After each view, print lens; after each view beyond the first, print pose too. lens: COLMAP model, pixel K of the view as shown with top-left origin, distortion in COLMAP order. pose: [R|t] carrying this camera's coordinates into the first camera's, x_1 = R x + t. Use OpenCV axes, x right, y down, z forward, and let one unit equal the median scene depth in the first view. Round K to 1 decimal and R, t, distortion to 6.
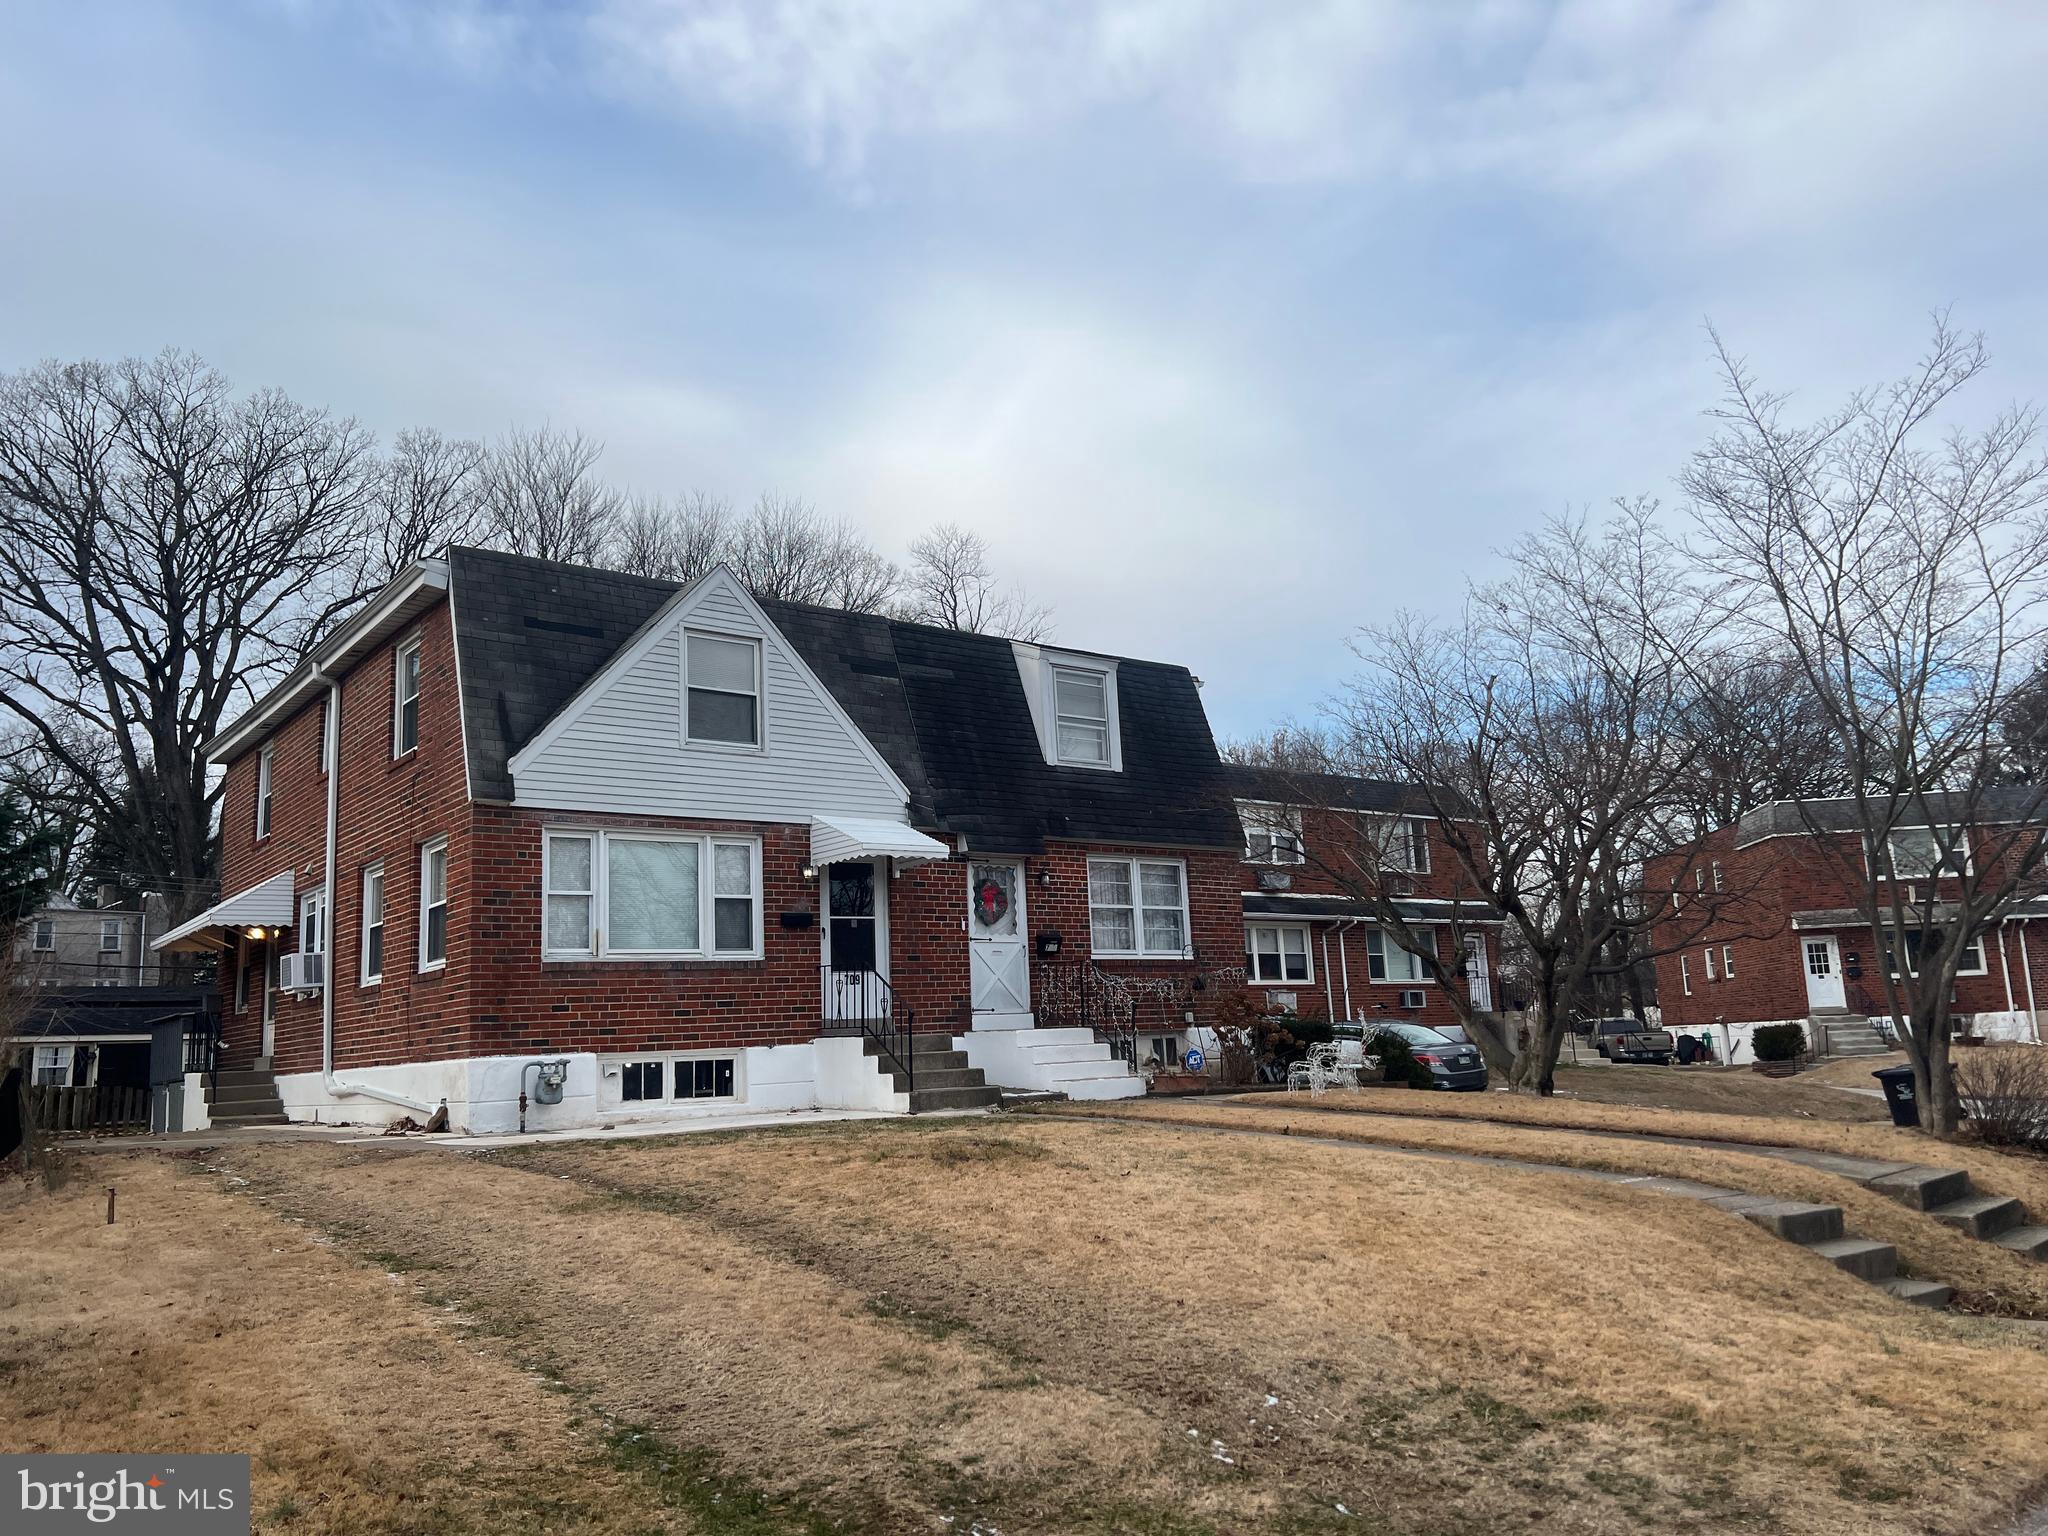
lens RADIAL K [[1521.5, 0, 1037.4], [0, 1521.5, 769.1], [0, 0, 1]] dist [0.072898, -0.083474]
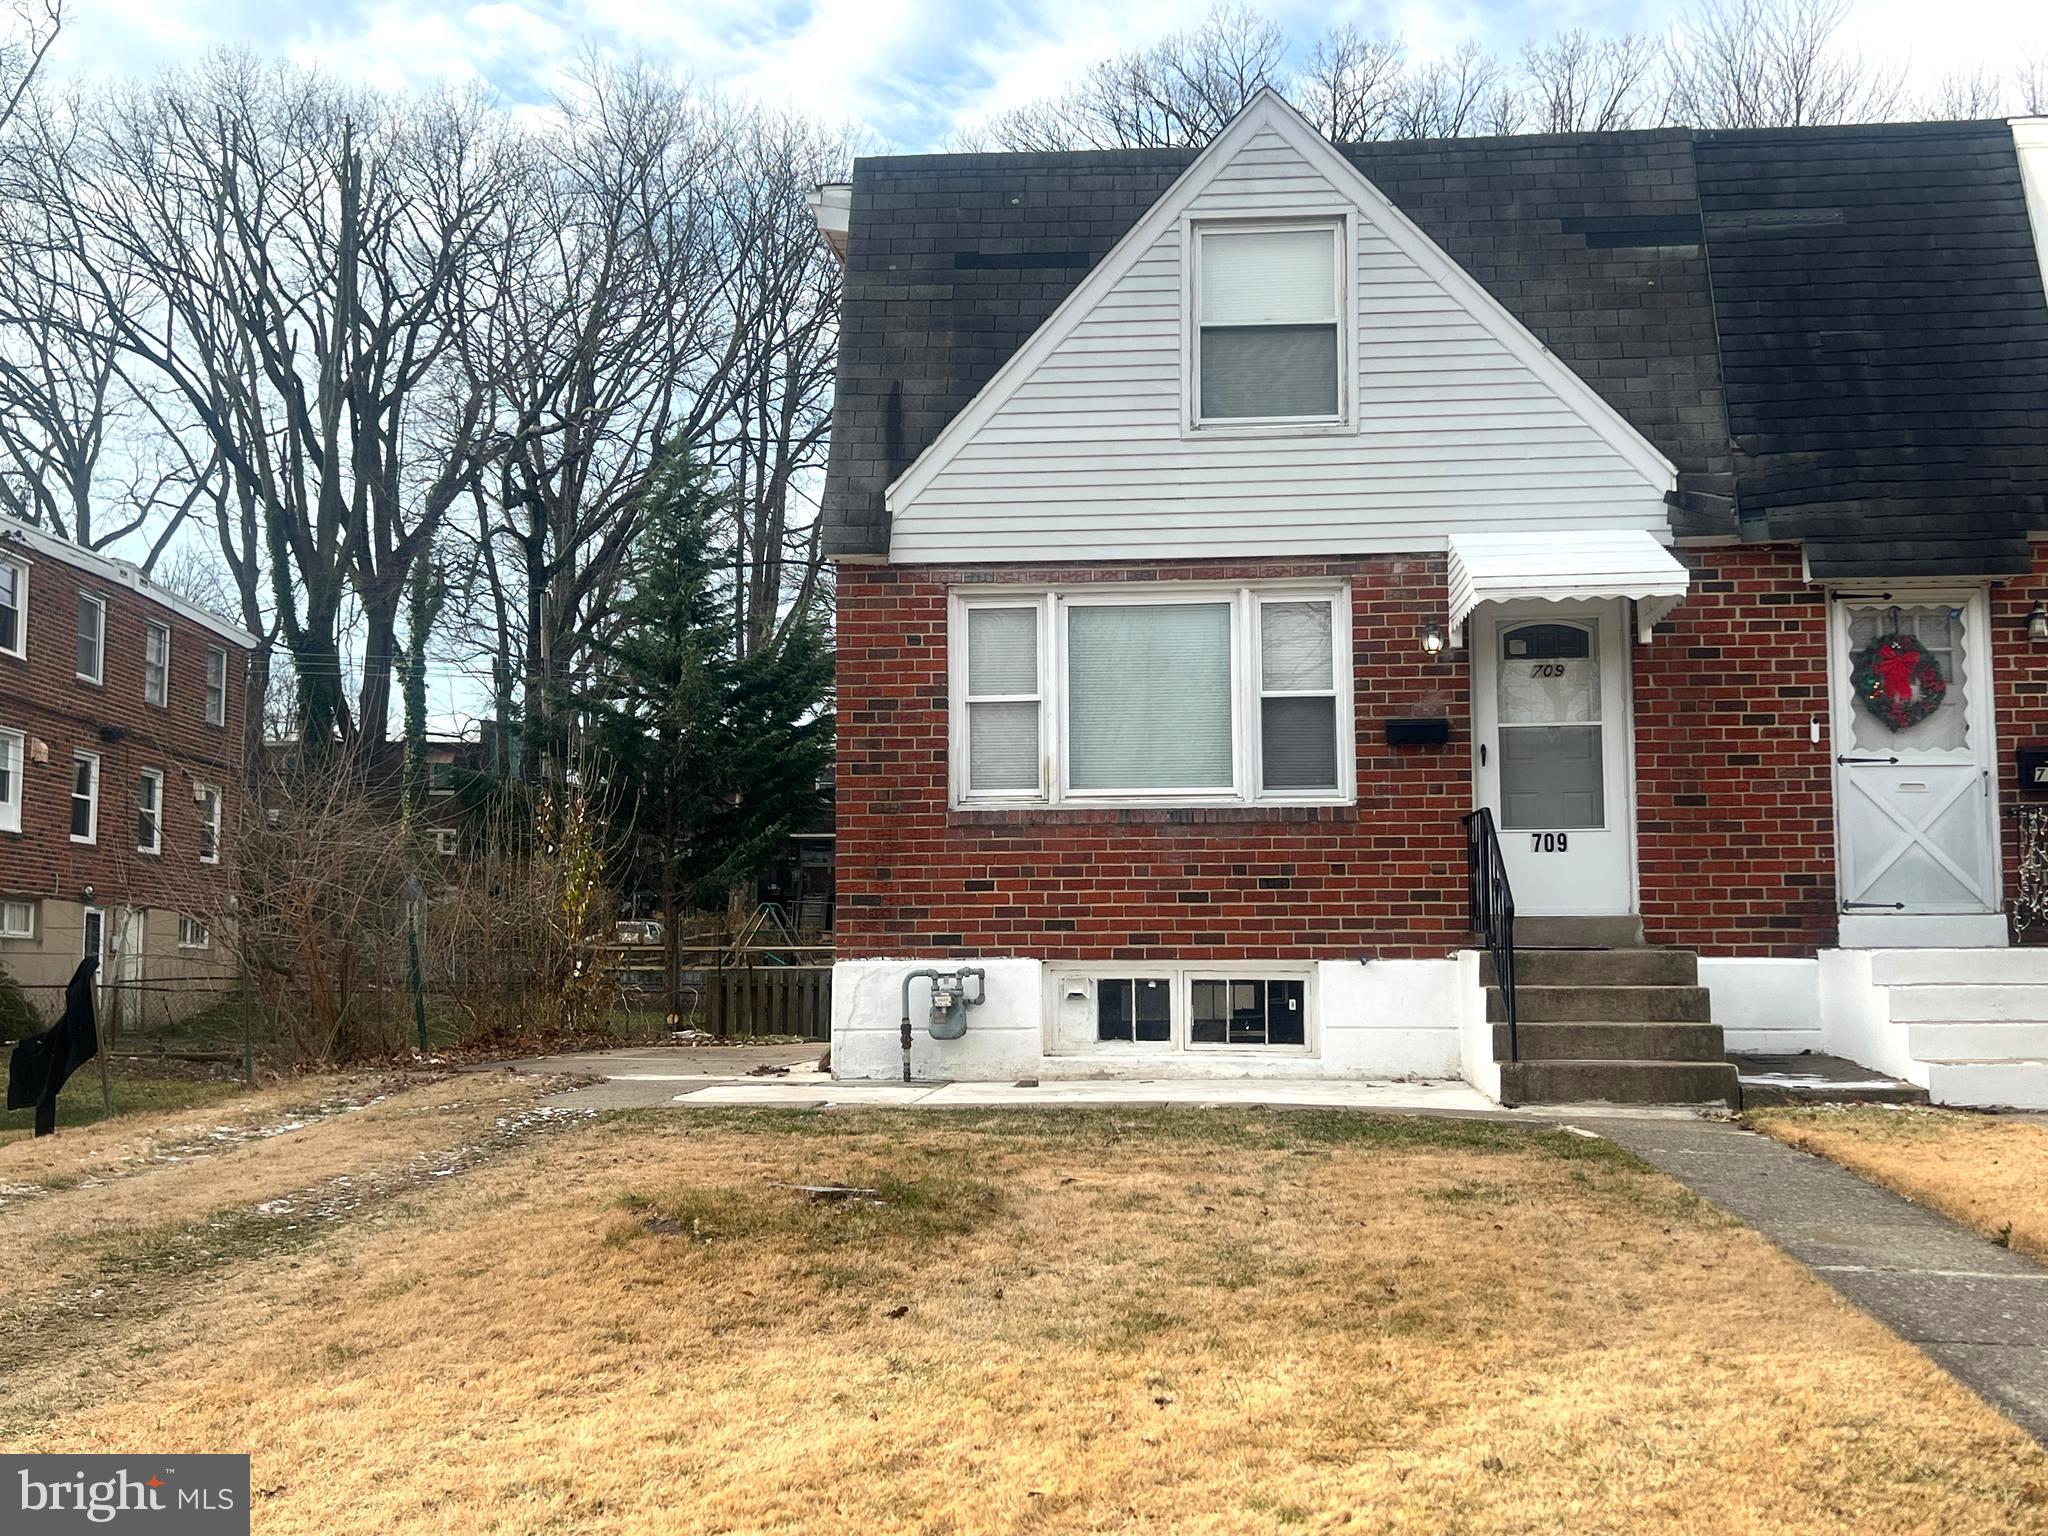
lens RADIAL K [[2173.6, 0, 1024.0], [0, 2173.6, 768.0], [0, 0, 1]] dist [0.172951, -0.483042]
pose [[0.732513, -0.023777, -0.680338, 0.264249], [0.092782, 0.993551, 0.065174, 0.048332], [0.674401, -0.110864, 0.729995, 0.340735]]
